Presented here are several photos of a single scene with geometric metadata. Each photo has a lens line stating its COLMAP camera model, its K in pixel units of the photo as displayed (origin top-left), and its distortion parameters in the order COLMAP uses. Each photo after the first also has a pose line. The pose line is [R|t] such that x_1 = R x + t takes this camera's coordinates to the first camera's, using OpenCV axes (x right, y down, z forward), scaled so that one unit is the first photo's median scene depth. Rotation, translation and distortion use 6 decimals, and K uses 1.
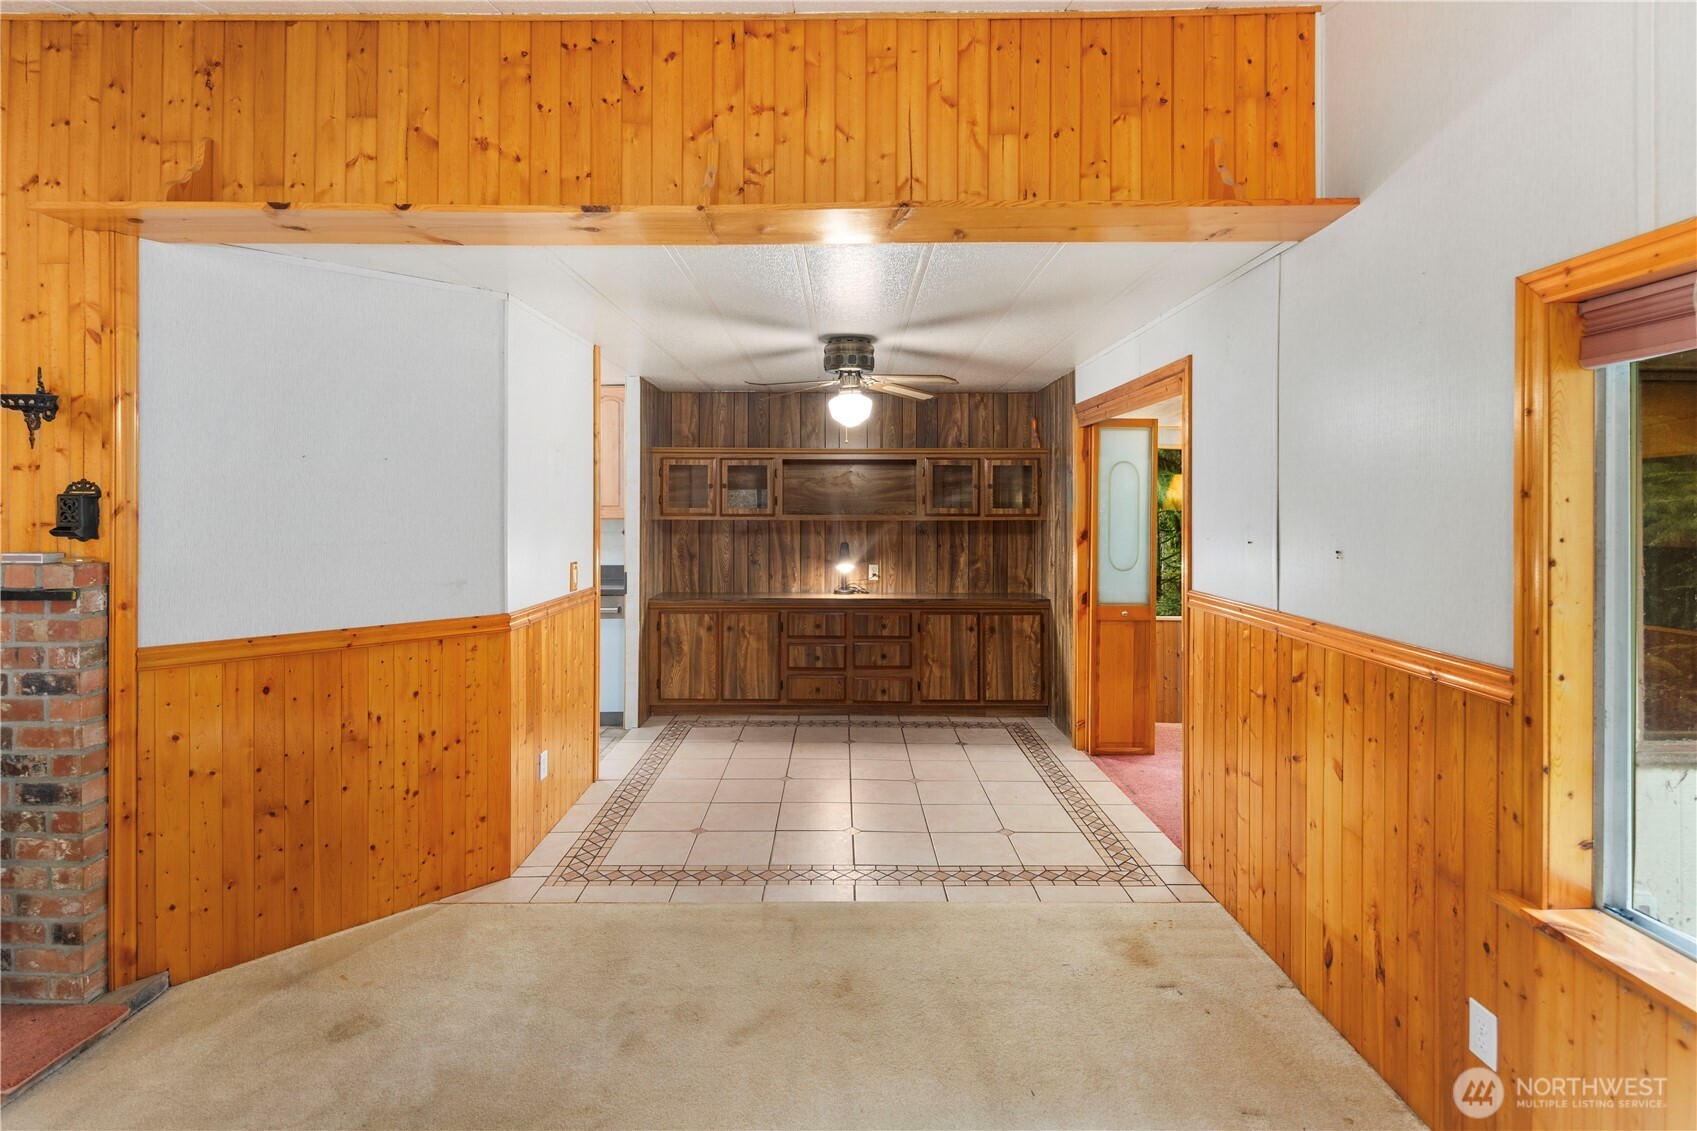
lens RADIAL K [[826.2, 0, 844.1], [0, 826.2, 506.6], [0, 0, 1]] dist [0.007090, -0.005395]
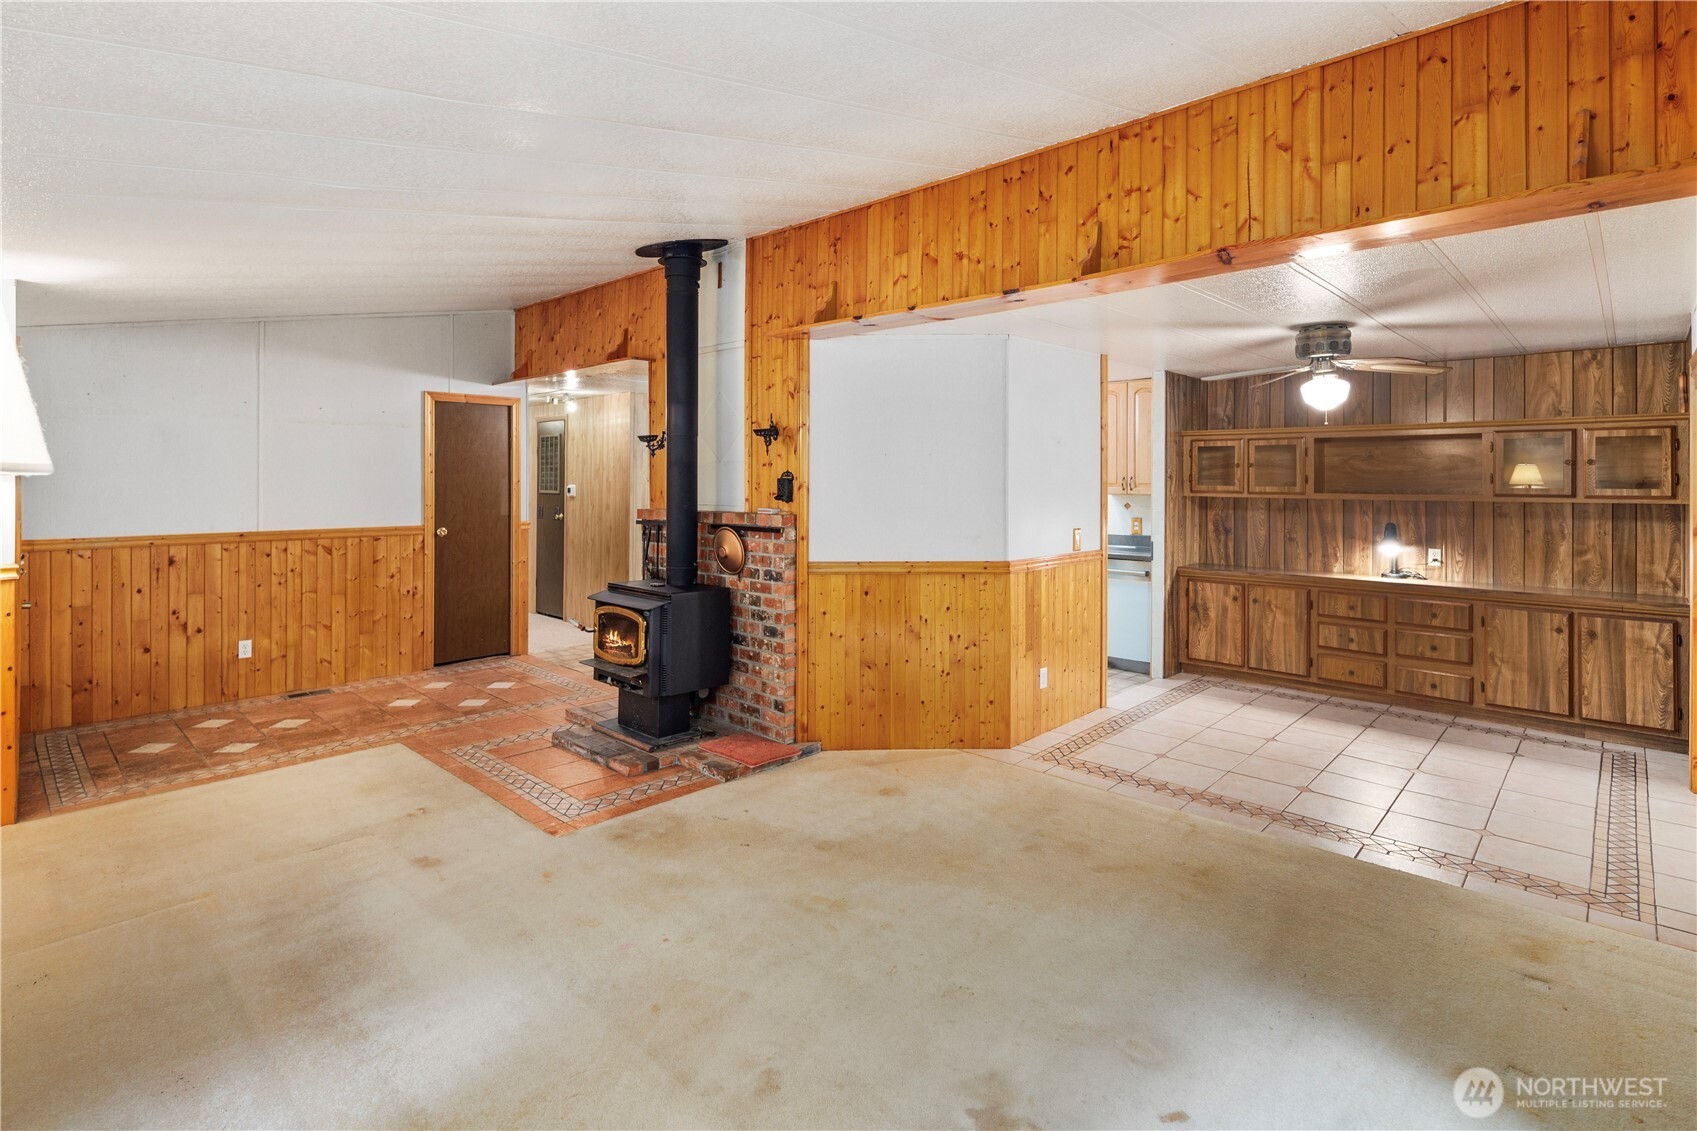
lens RADIAL K [[829.0, 0, 847.9], [0, 829.0, 477.7], [0, 0, 1]] dist [-0.001419, -0.000693]
pose [[0.727457, -0.000161, -0.686153, 0.400707], [-0.002546, 0.999992, -0.002935, -0.009080], [0.686149, 0.003882, 0.727451, -0.238424]]
